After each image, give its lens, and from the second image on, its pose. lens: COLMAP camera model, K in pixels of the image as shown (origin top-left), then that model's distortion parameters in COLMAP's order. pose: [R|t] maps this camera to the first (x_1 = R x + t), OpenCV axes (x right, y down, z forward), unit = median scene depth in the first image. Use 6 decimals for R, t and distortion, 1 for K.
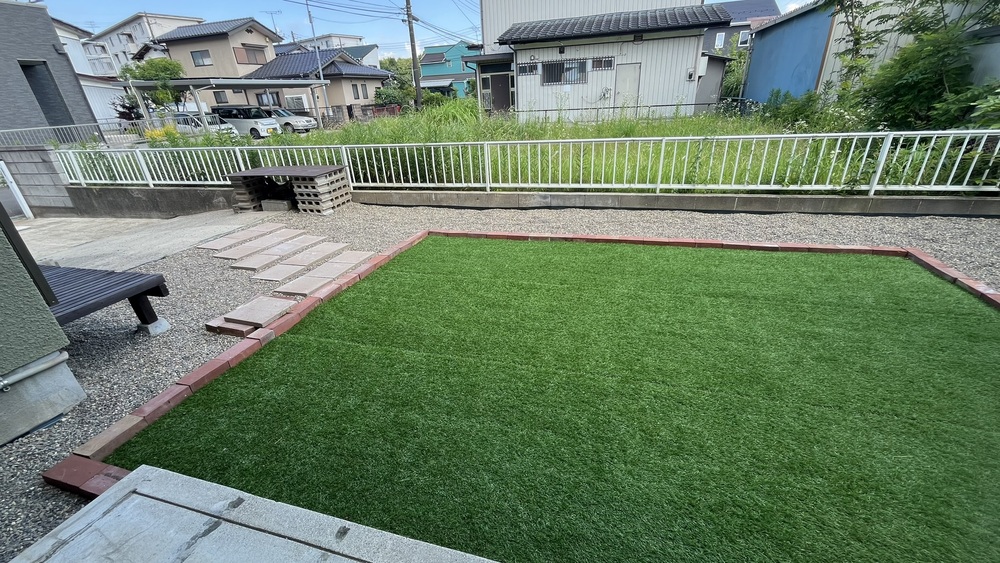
lens RADIAL K [[402.6, 0, 500.0], [0, 402.6, 281.5], [0, 0, 1]] dist [-0.001354, 0.000073]
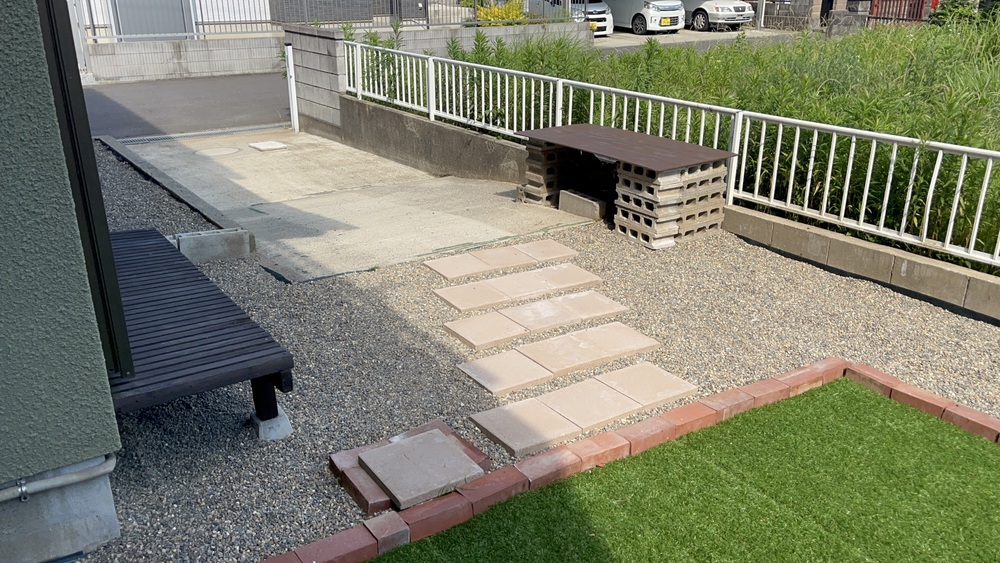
lens RADIAL K [[836.1, 0, 522.0], [0, 836.1, 303.5], [0, 0, 1]] dist [0.041862, -0.004258]
pose [[0.783220, 0.283091, -0.553558, 0.014641], [-0.305272, 0.950717, 0.054275, -0.100762], [0.541642, 0.126476, 0.831040, 0.079230]]
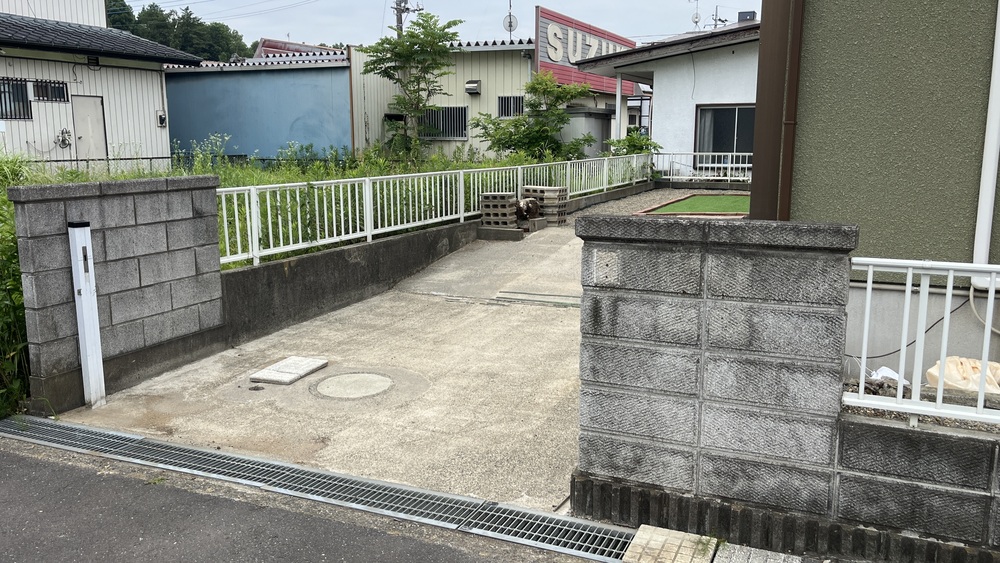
lens RADIAL K [[854.0, 0, 500.0], [0, 854.0, 281.5], [0, 0, 1]] dist [0.007959, 0.004044]
pose [[0.133016, -0.118388, 0.984018, -2.523810], [0.412207, 0.909506, 0.053703, -0.209072], [-0.901328, 0.398475, 0.169779, 0.789548]]
